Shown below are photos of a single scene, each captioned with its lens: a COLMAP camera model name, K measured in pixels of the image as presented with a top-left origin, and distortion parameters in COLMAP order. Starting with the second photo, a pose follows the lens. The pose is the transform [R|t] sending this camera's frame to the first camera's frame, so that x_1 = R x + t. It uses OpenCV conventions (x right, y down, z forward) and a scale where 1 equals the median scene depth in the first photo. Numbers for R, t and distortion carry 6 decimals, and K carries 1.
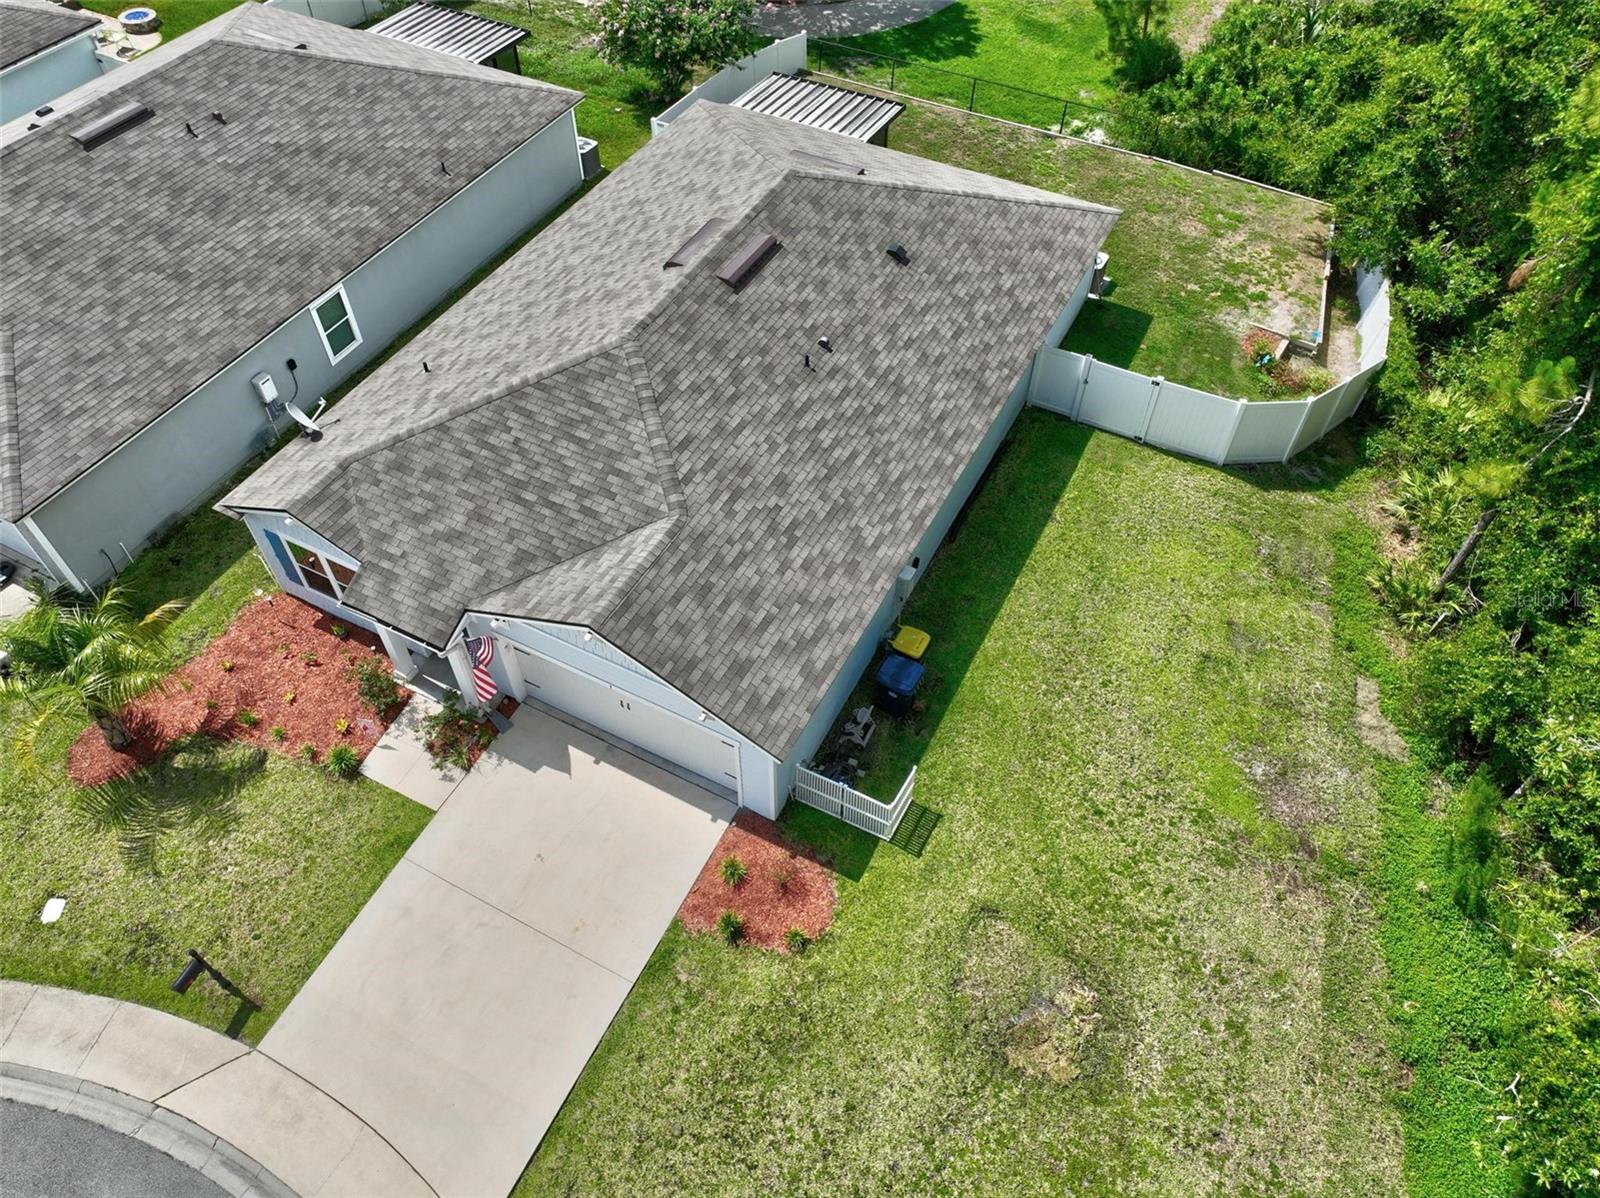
lens RADIAL K [[1126.1, 0, 800.7], [0, 1126.1, 601.6], [0, 0, 1]] dist [-0.003270, 0.021029]
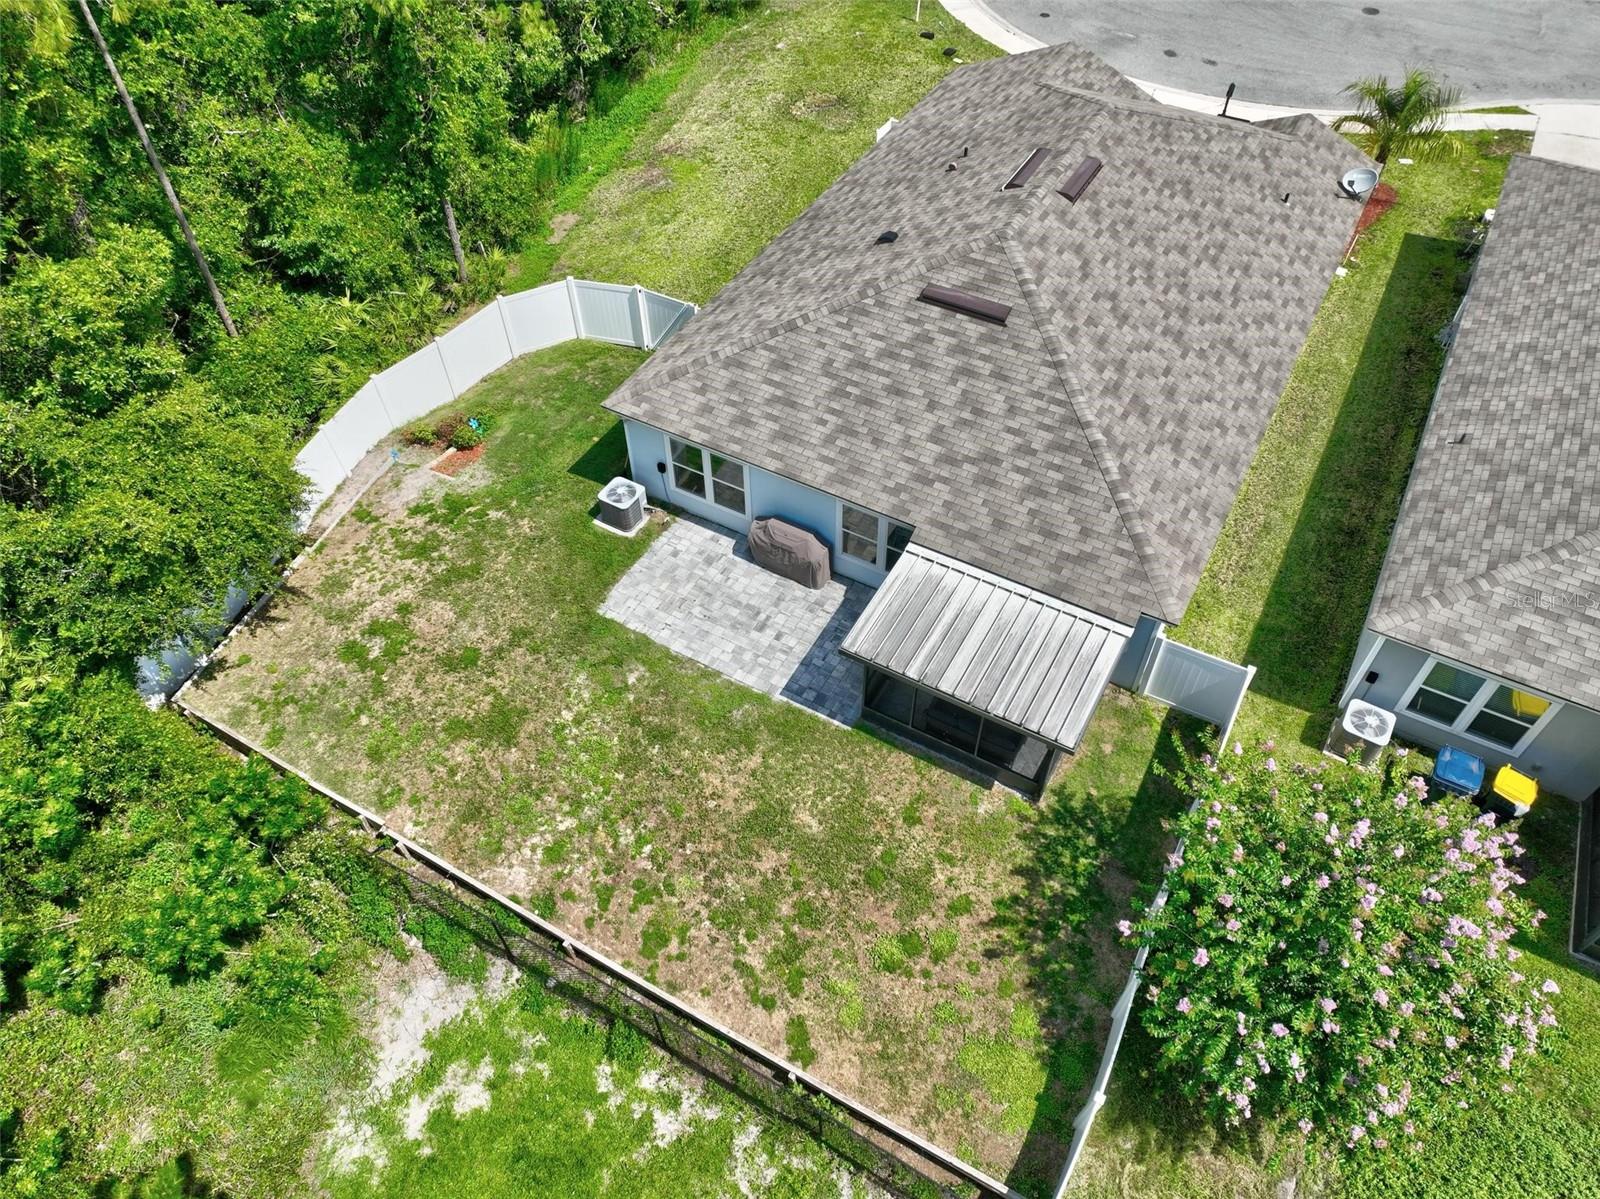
lens RADIAL K [[1126.1, 0, 800.7], [0, 1126.1, 602.1], [0, 0, 1]] dist [-0.003270, 0.021029]
pose [[-0.999520, -0.023825, 0.019786, 0.155070], [0.023443, -0.164583, 0.986085, -1.563343], [-0.020236, 0.986075, 0.165063, 1.321560]]
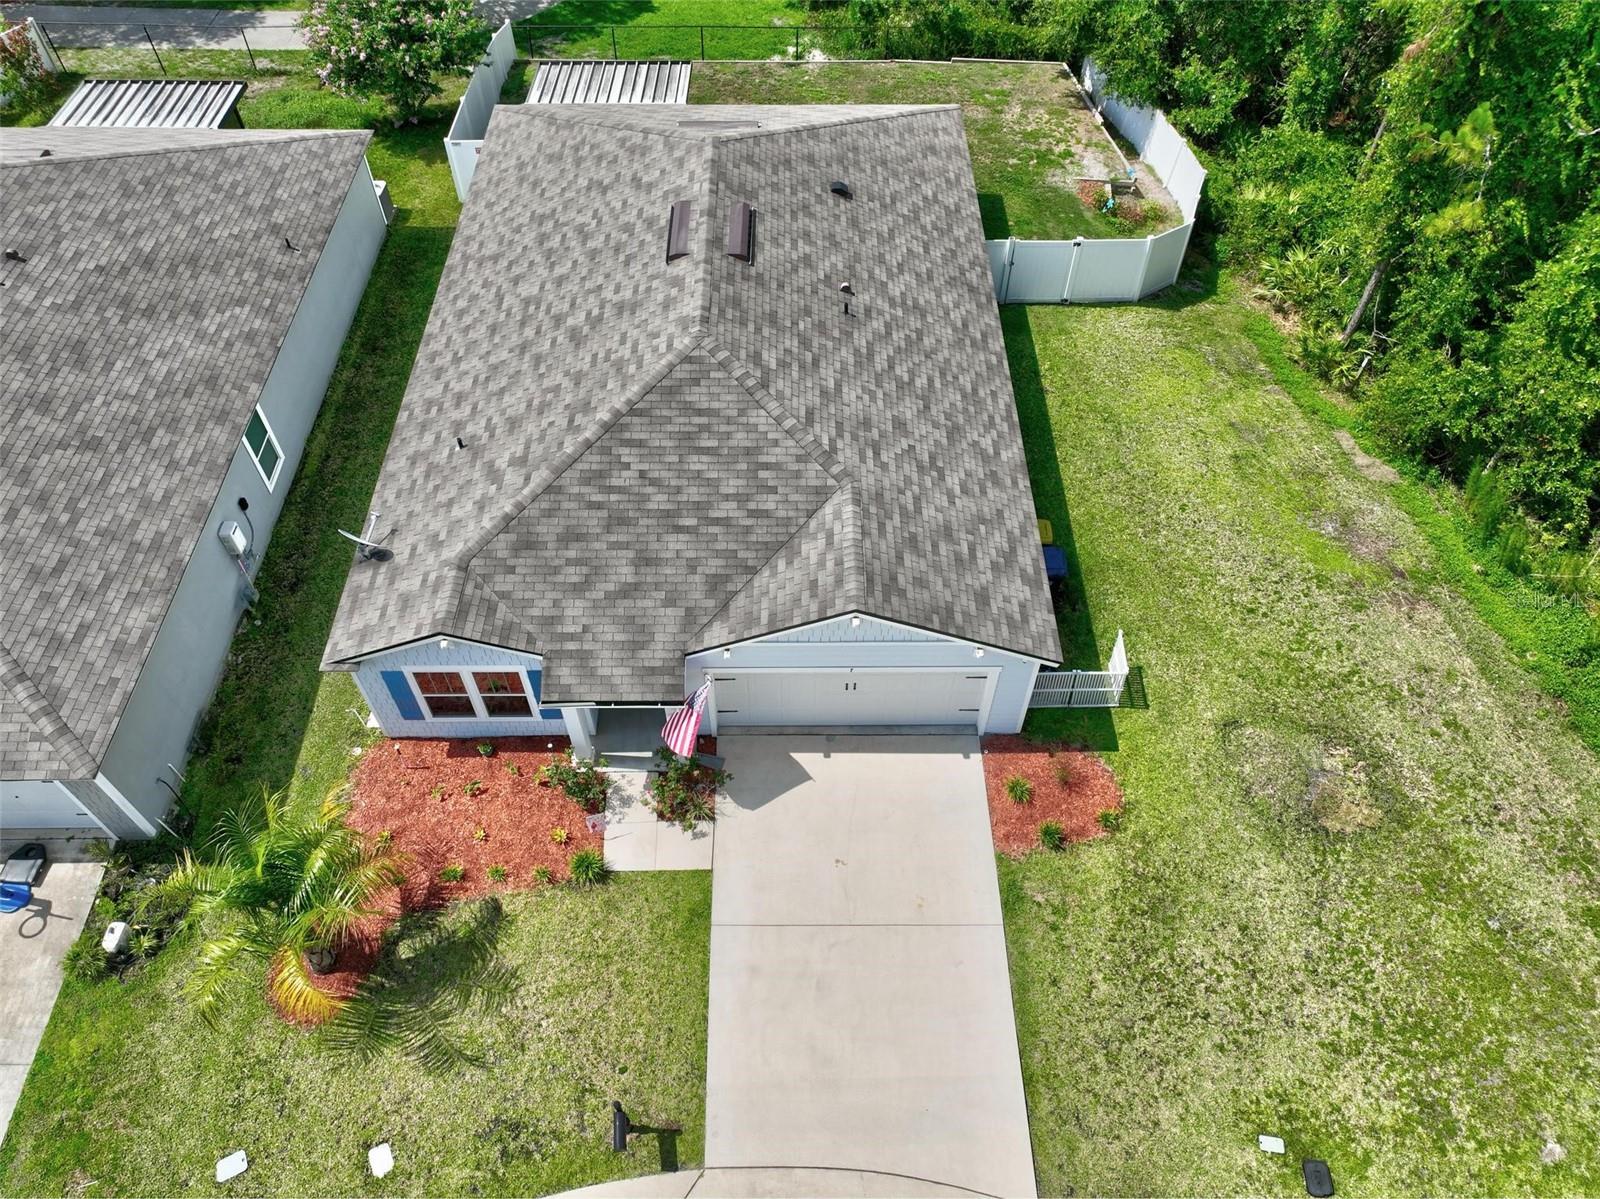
lens RADIAL K [[1126.1, 0, 800.7], [0, 1126.1, 602.1], [0, 0, 1]] dist [-0.003270, 0.021029]
pose [[0.883489, -0.368937, 0.288673, -0.427464], [0.361551, 0.928862, 0.080594, -0.068124], [-0.297871, 0.033166, 0.954030, 0.065612]]
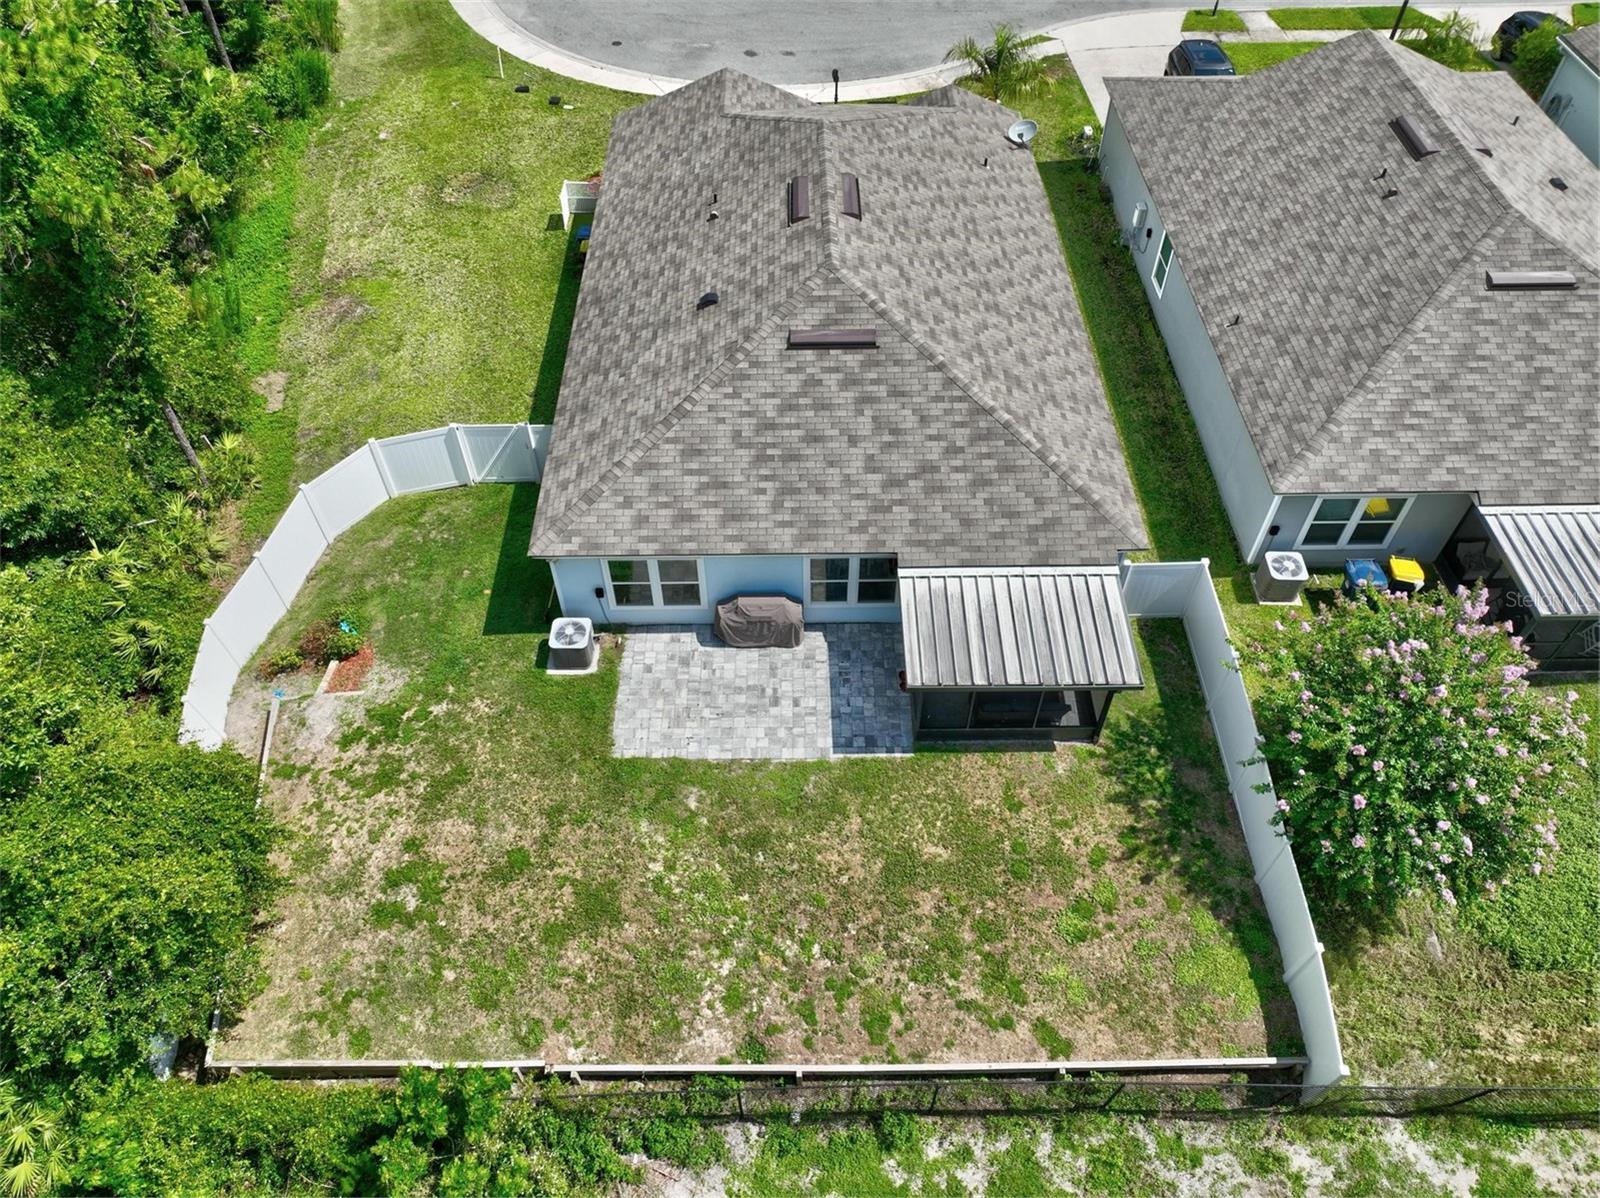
lens RADIAL K [[1126.1, 0, 800.7], [0, 1126.1, 601.6], [0, 0, 1]] dist [-0.003270, 0.021029]
pose [[-0.880398, 0.357777, -0.311278, 0.492651], [-0.367063, -0.098495, 0.924967, -1.510317], [0.300273, 0.928598, 0.218042, 1.205835]]
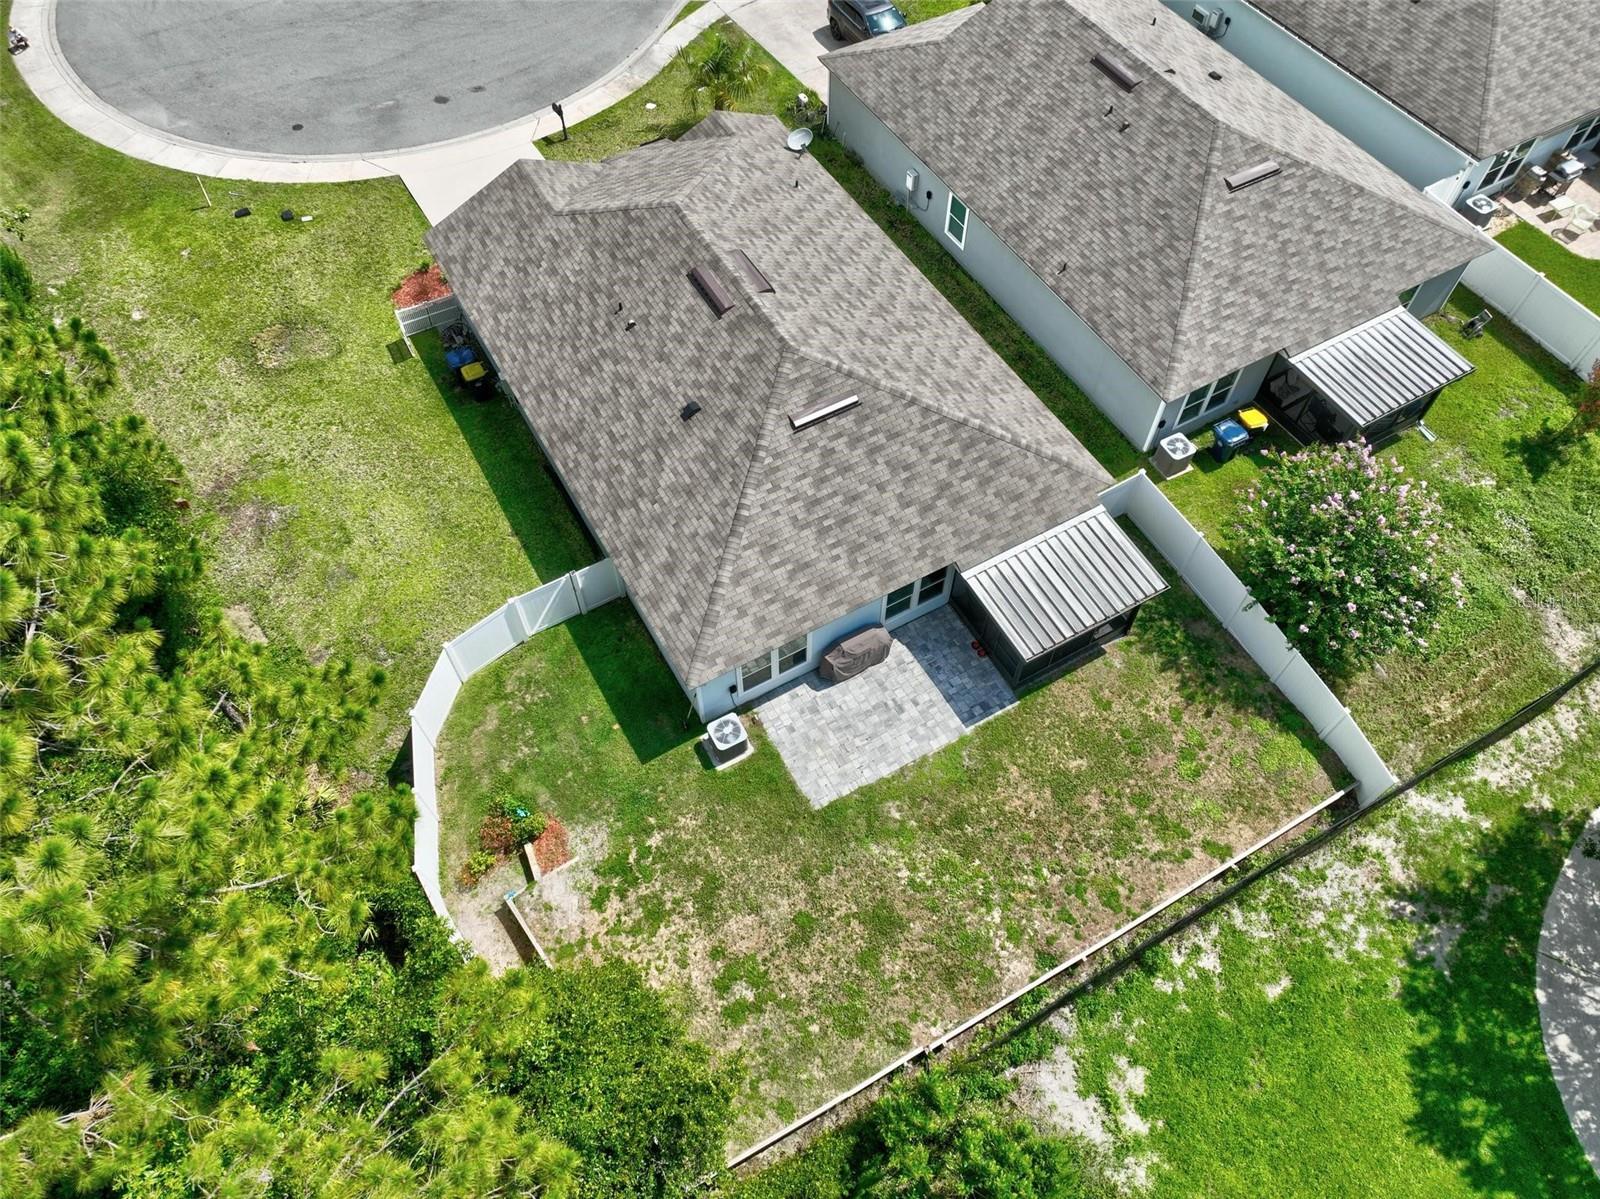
lens RADIAL K [[1126.1, 0, 800.7], [0, 1126.1, 602.1], [0, 0, 1]] dist [-0.003270, 0.021029]
pose [[-0.540368, 0.701785, -0.464221, 0.802344], [-0.650504, 0.001517, 0.759502, -1.443340], [0.533711, 0.712388, 0.455693, 0.767372]]
